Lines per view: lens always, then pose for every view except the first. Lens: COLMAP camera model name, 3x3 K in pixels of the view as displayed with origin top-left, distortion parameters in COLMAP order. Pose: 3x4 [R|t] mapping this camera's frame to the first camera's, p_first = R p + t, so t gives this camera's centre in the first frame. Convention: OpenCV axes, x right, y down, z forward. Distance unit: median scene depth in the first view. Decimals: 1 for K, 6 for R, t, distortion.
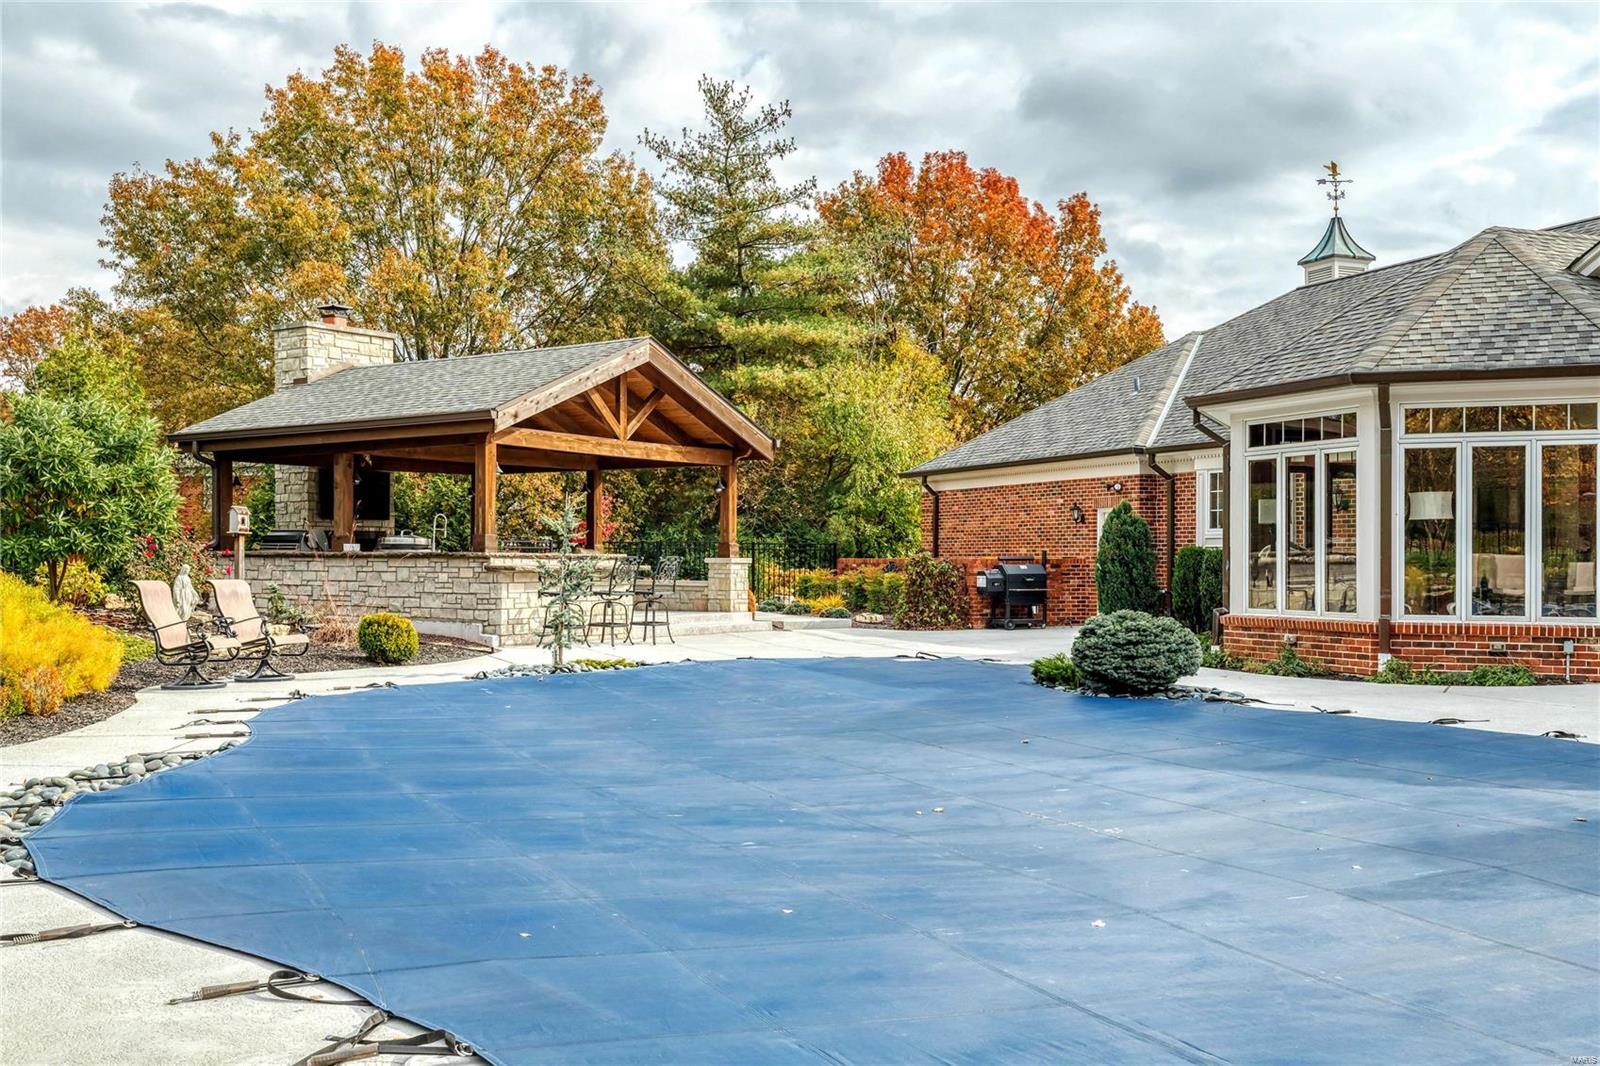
lens RADIAL K [[1559.3, 0, 796.4], [0, 1559.3, 530.5], [0, 0, 1]] dist [-0.012193, 0.000000]
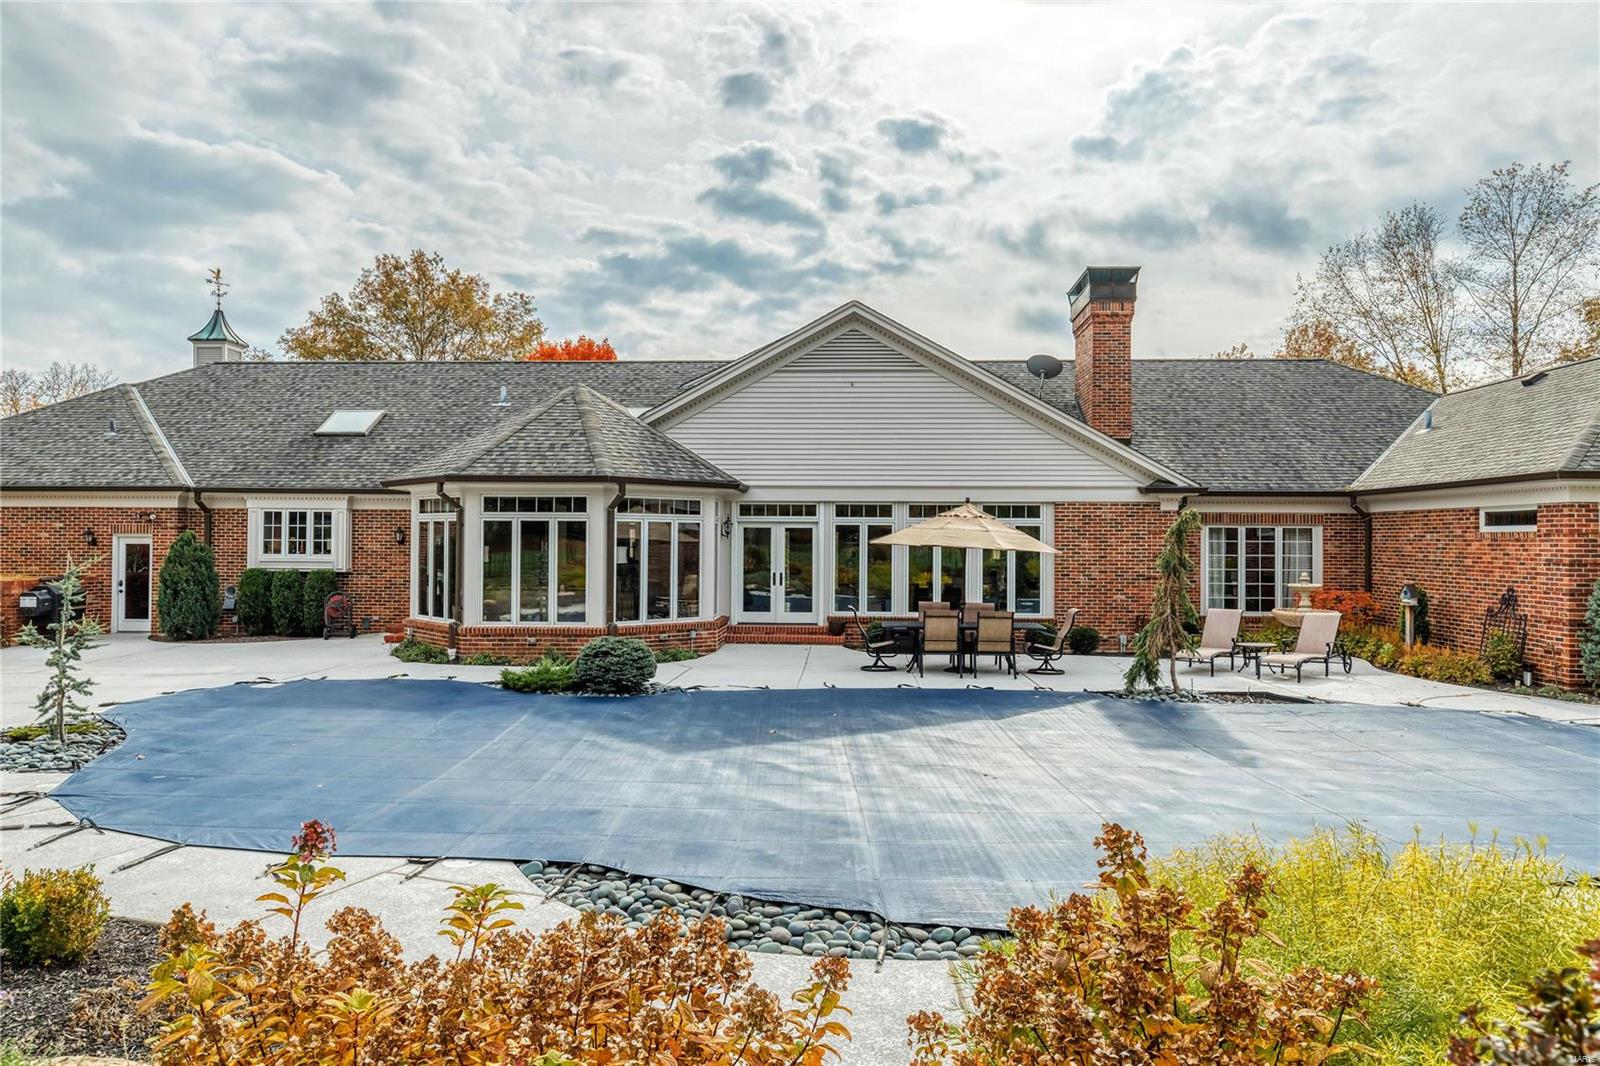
lens RADIAL K [[1053.6, 0, 802.3], [0, 1053.6, 528.4], [0, 0, 1]] dist [-0.000092, 0.000224]
pose [[0.415818, 0.011502, 0.909375, -0.288276], [-0.020190, 0.999790, -0.003413, -0.023815], [-0.909224, -0.016941, 0.415963, 0.185436]]
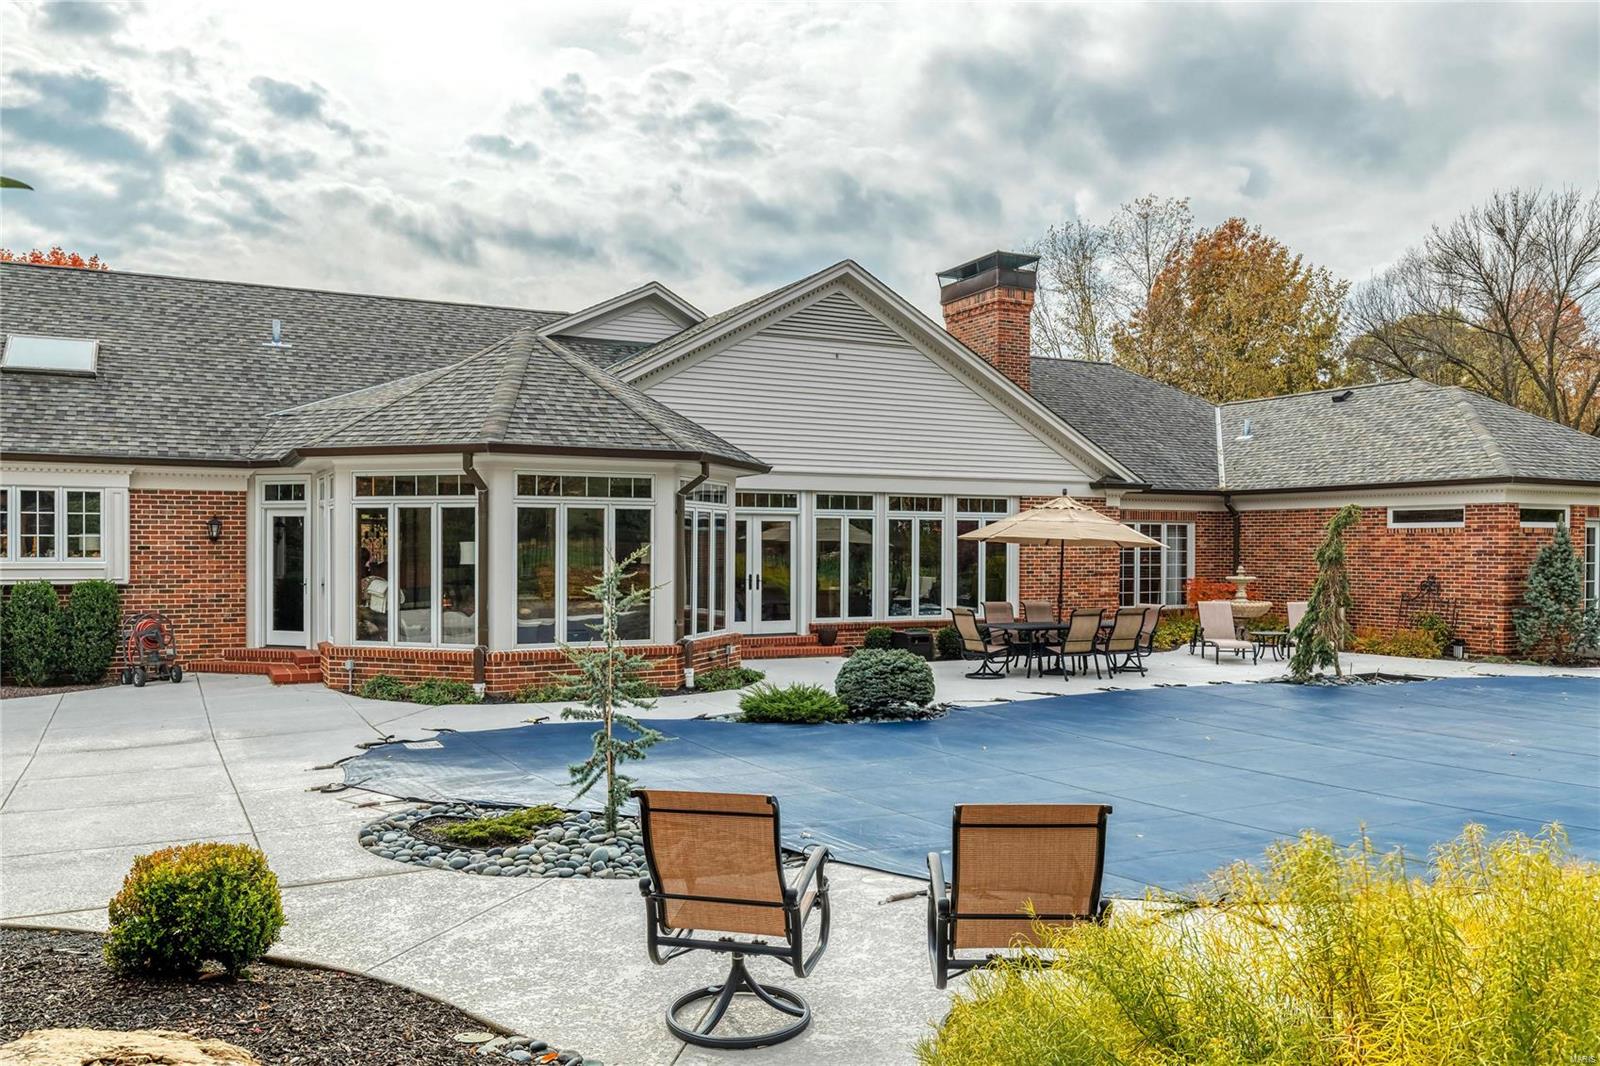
lens RADIAL K [[1227.6, 0, 792.7], [0, 1227.6, 548.9], [0, 0, 1]] dist [-0.003984, -0.000418]
pose [[-0.096644, -0.002675, 0.995315, -0.339329], [-0.019126, 0.999817, 0.000830, -0.011961], [-0.995135, -0.018957, -0.096677, 0.527451]]
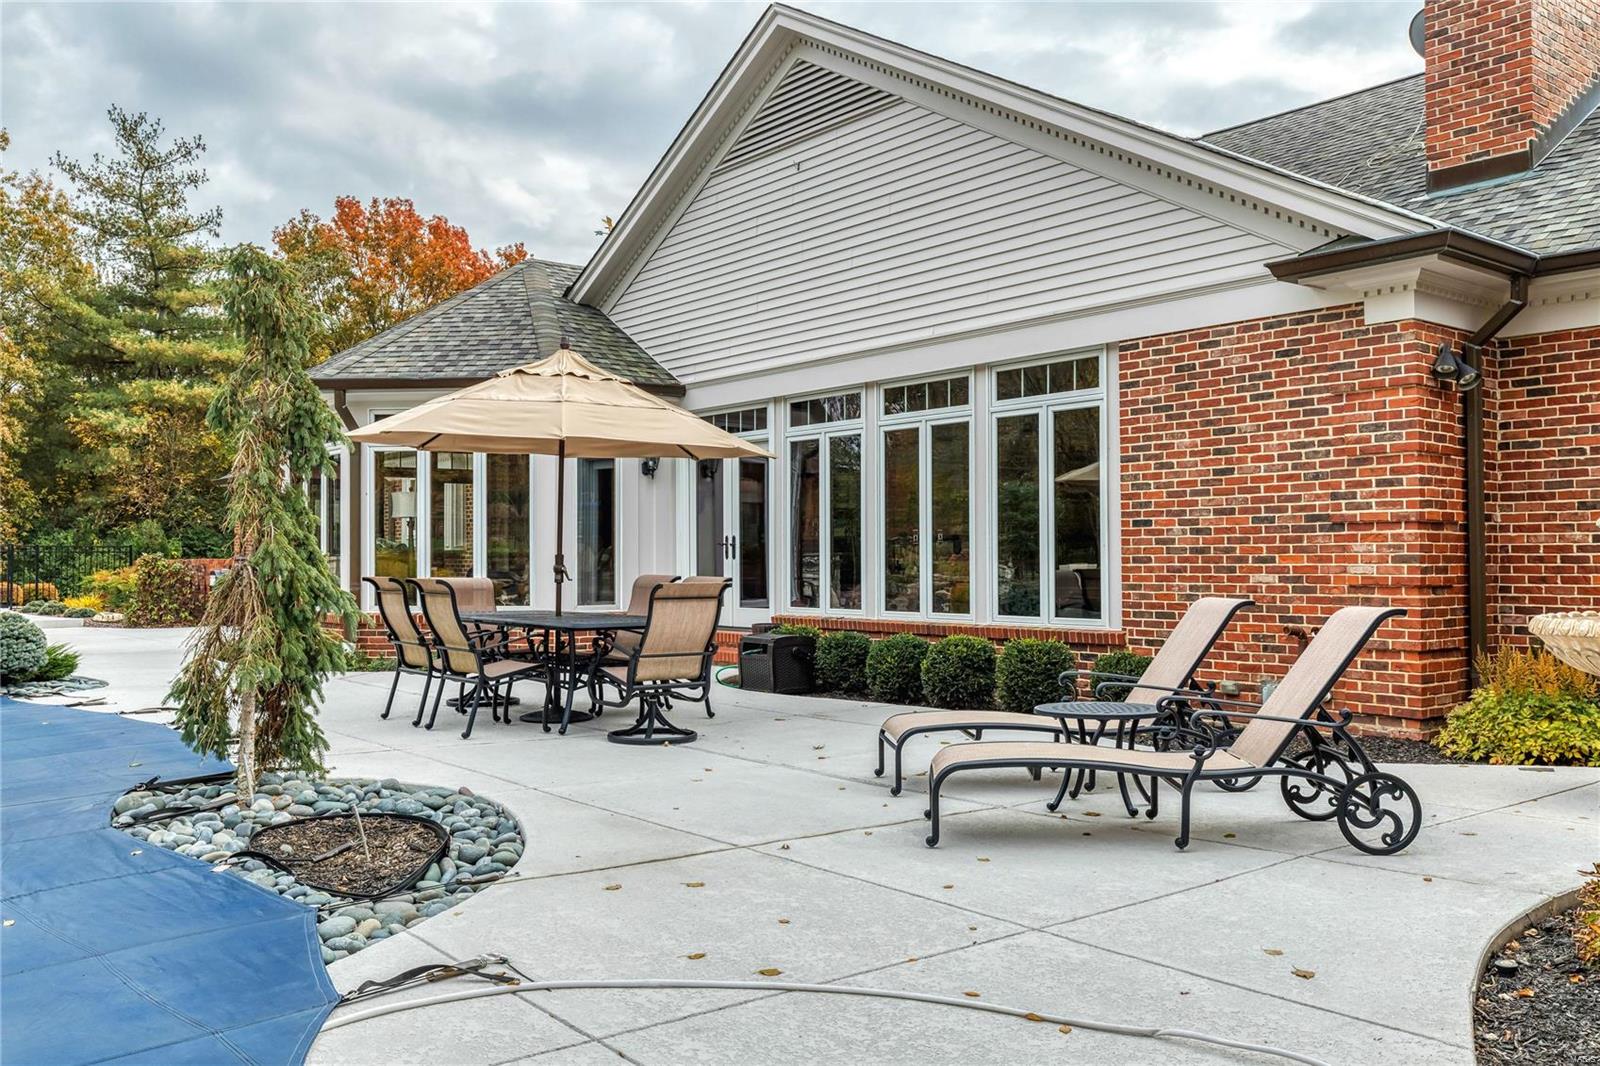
lens RADIAL K [[1310.3, 0, 814.4], [0, 1310.3, 528.3], [0, 0, 1]] dist [-0.007913, -0.005397]
pose [[0.952626, 0.000626, 0.304143, 0.212598], [0.001614, 0.999973, -0.007114, 0.003571], [-0.304139, 0.007268, 0.952600, 0.024384]]
